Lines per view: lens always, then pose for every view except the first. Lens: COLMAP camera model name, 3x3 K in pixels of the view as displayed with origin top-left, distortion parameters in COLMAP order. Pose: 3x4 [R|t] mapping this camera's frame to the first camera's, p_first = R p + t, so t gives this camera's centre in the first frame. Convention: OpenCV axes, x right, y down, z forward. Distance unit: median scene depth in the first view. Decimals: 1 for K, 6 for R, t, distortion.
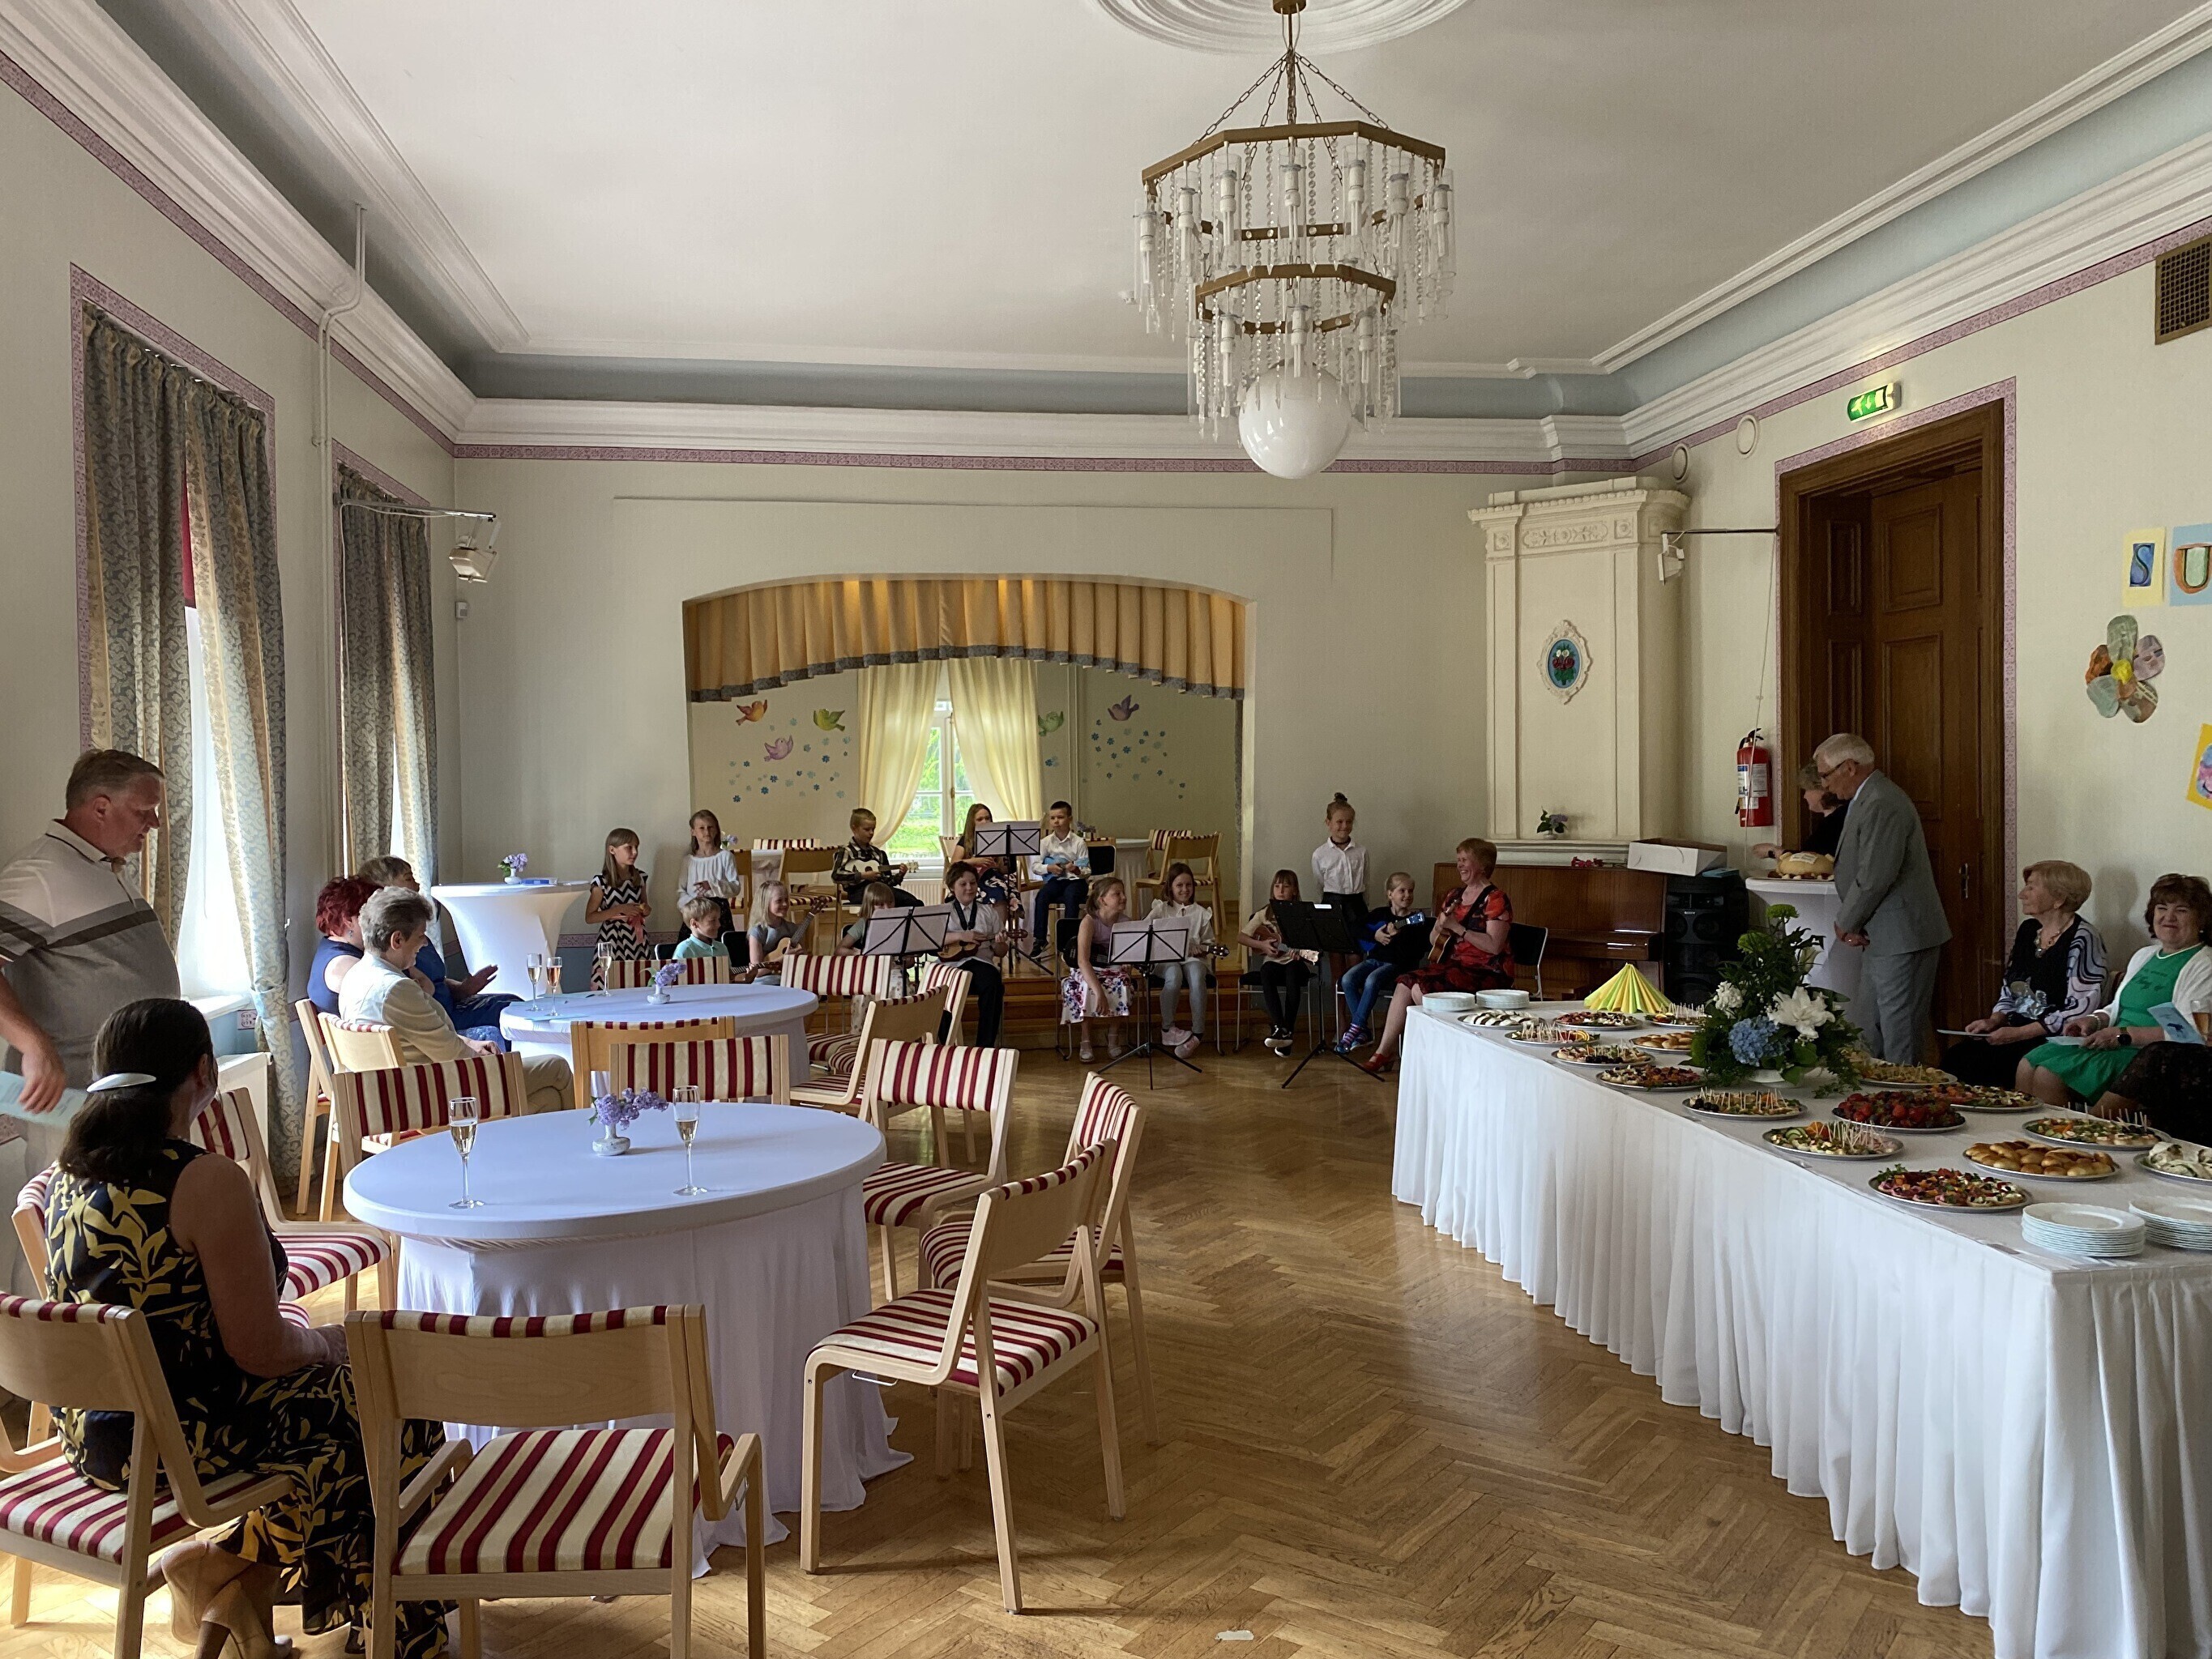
lens RADIAL K [[1659.5, 0, 1063.7], [0, 1659.5, 813.8], [0, 0, 1]] dist [0.012829, -0.017077]
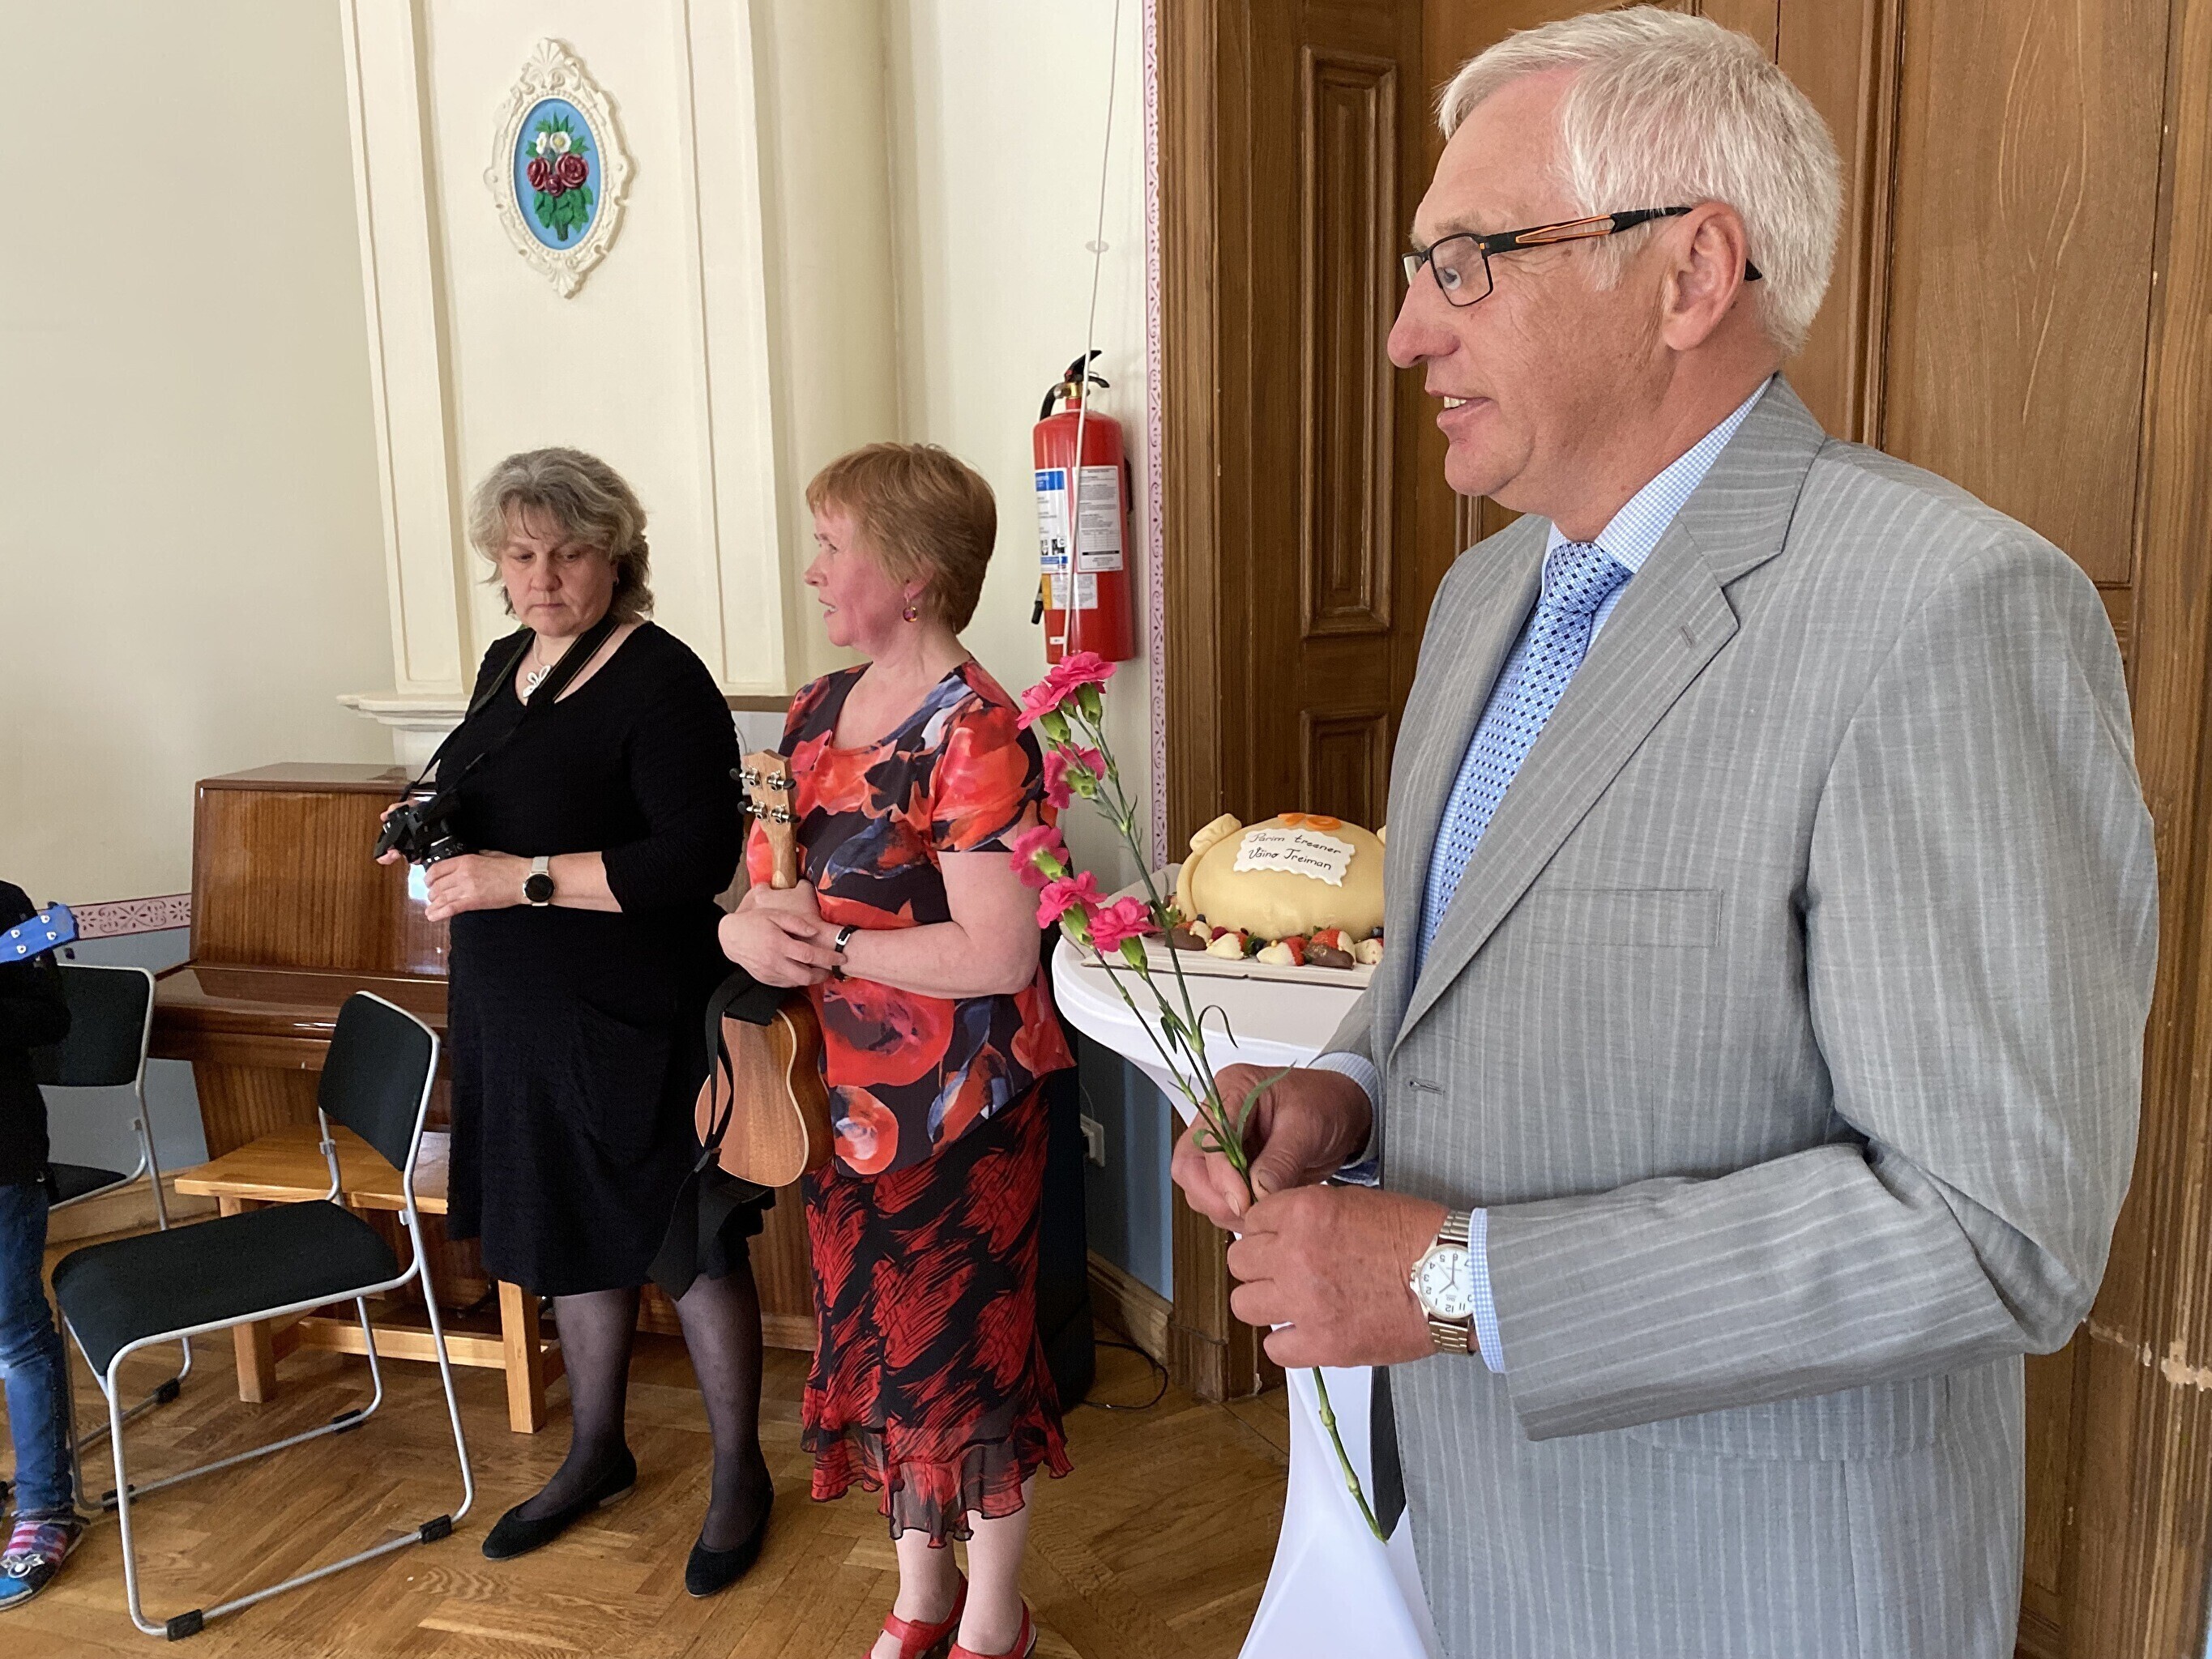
lens RADIAL K [[1659.5, 0, 1097.5], [0, 1659.5, 795.2], [0, 0, 1]] dist [0.012829, -0.017077]
pose [[0.924109, -0.061645, 0.377123, 0.254771], [0.012297, 0.991189, 0.131887, -0.008855], [-0.381931, -0.117240, 0.916724, 0.606846]]
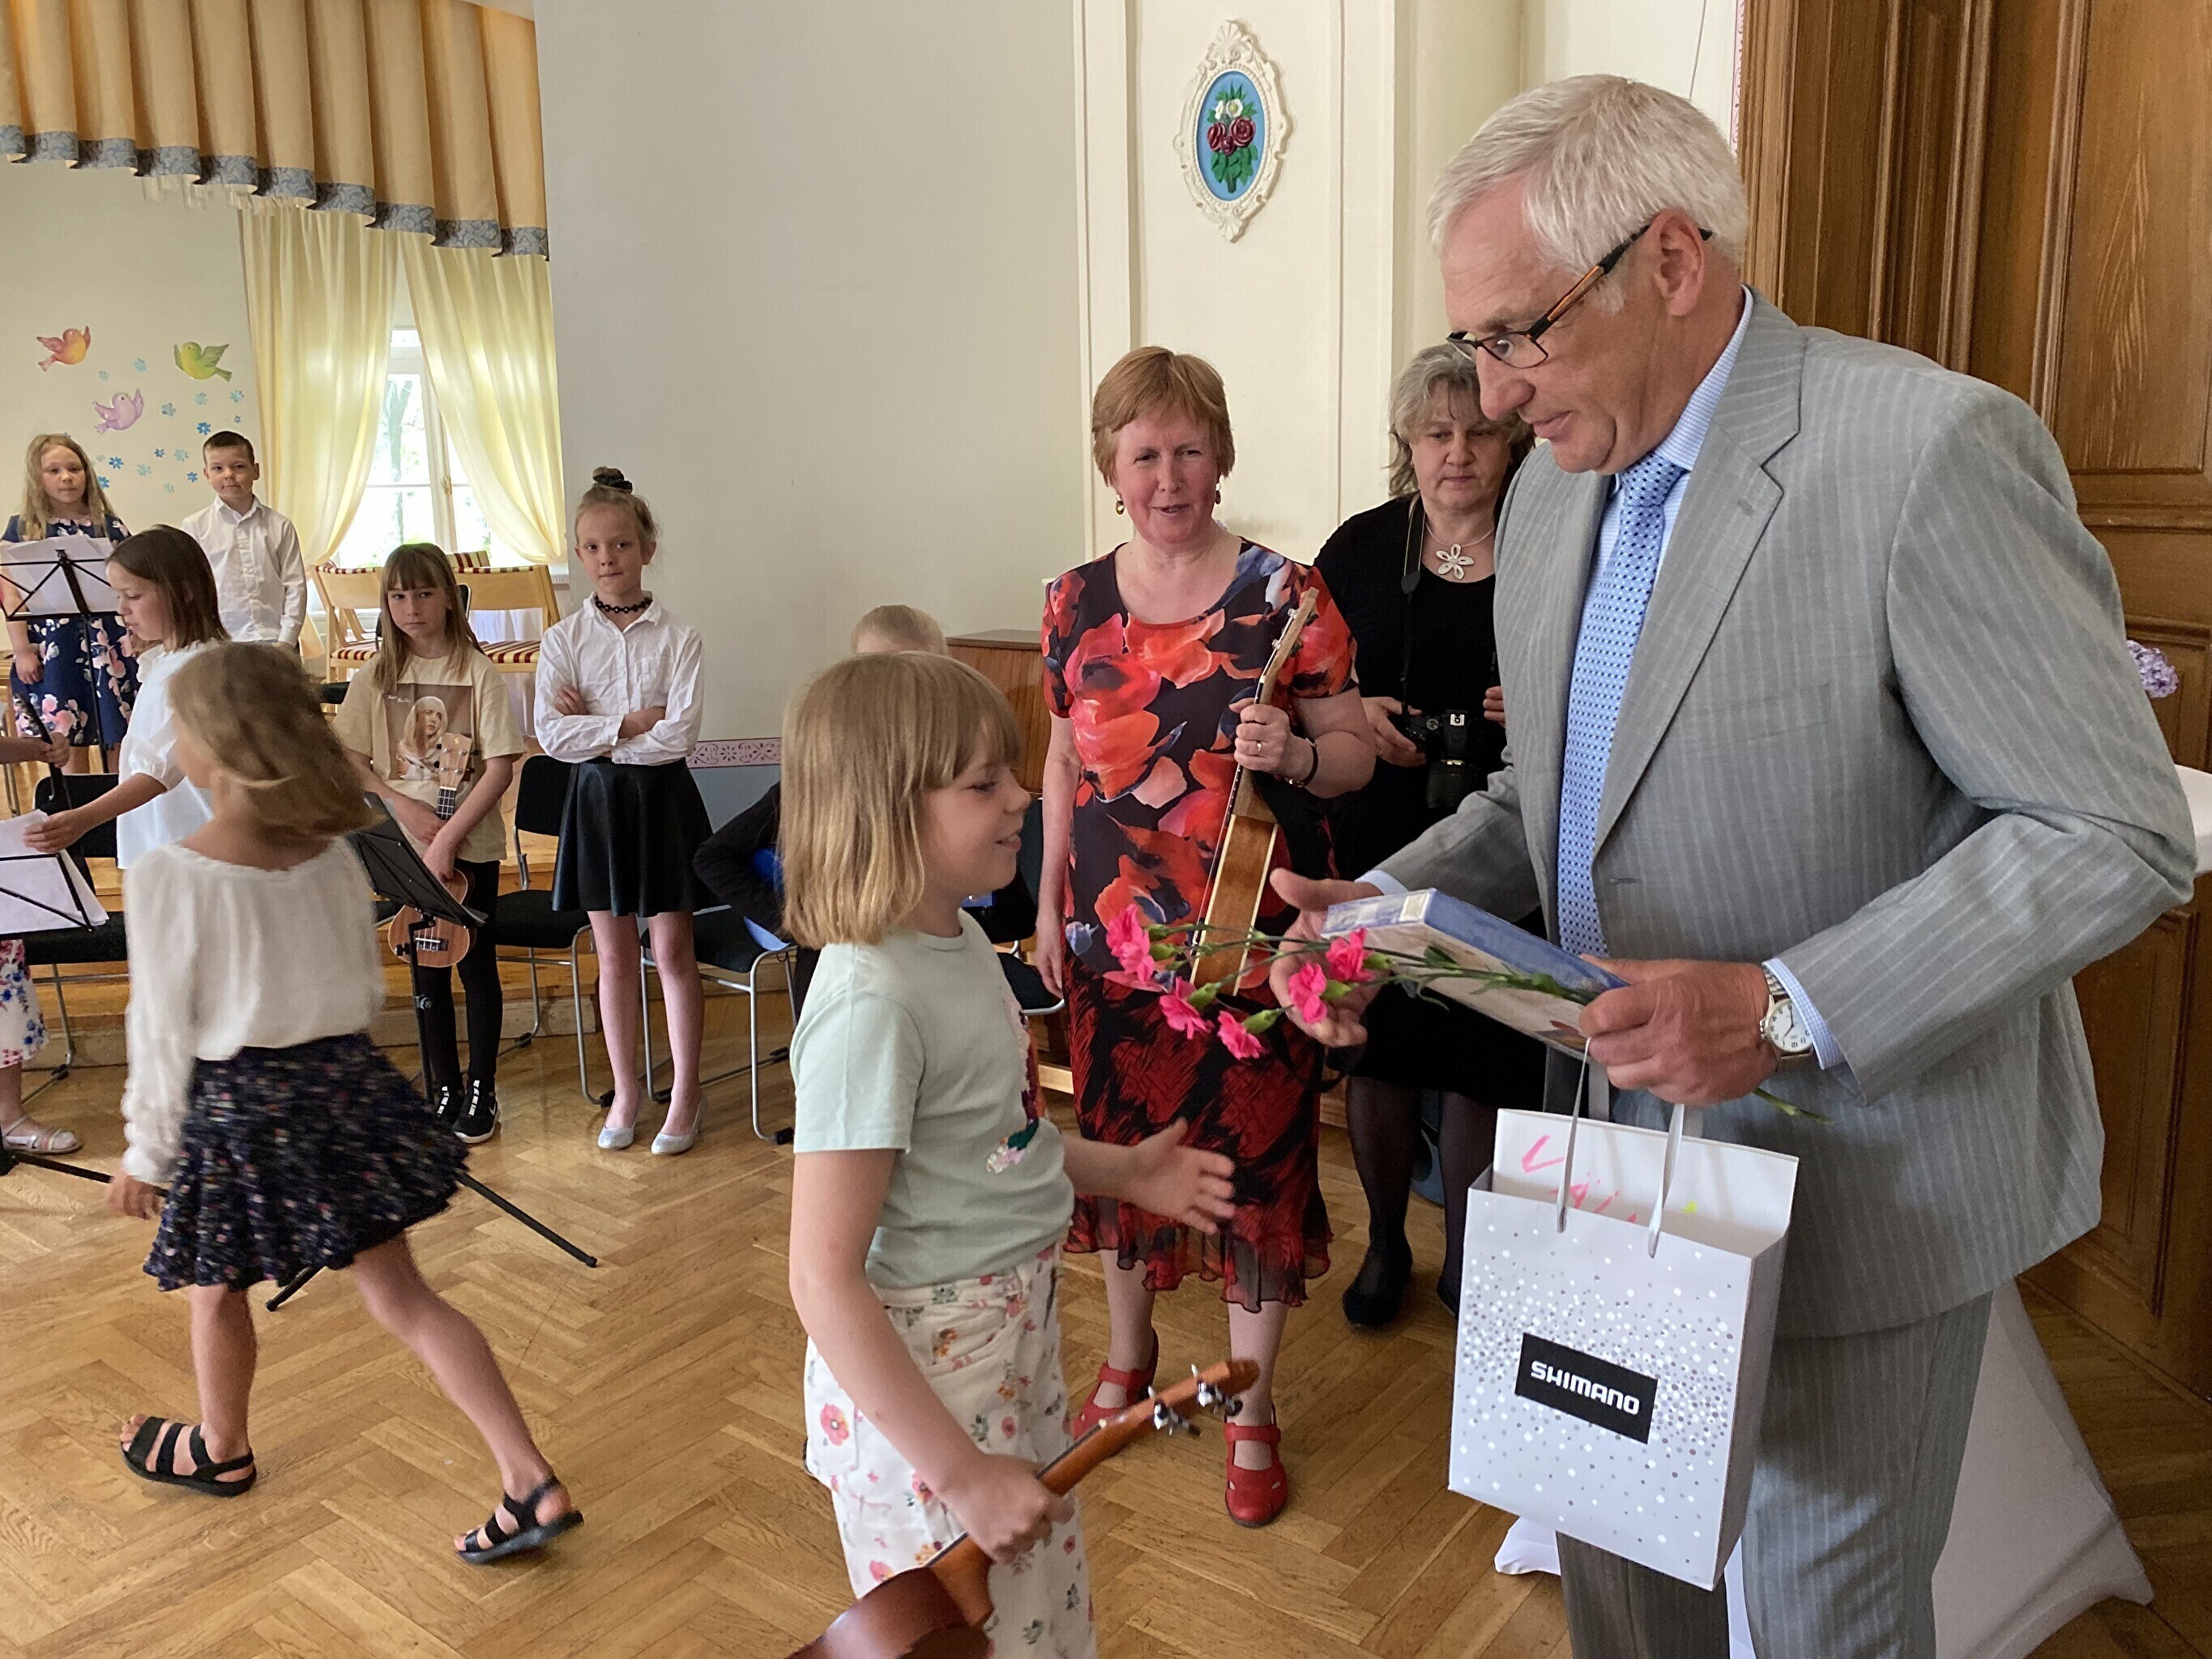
lens RADIAL K [[1659.5, 0, 1126.7], [0, 1659.5, 805.0], [0, 0, 1]] dist [0.012829, -0.017077]
pose [[0.999987, -0.005042, 0.000942, 0.261855], [0.004807, 0.985277, 0.170900, -0.000721], [-0.001790, -0.170893, 0.985288, 0.553330]]
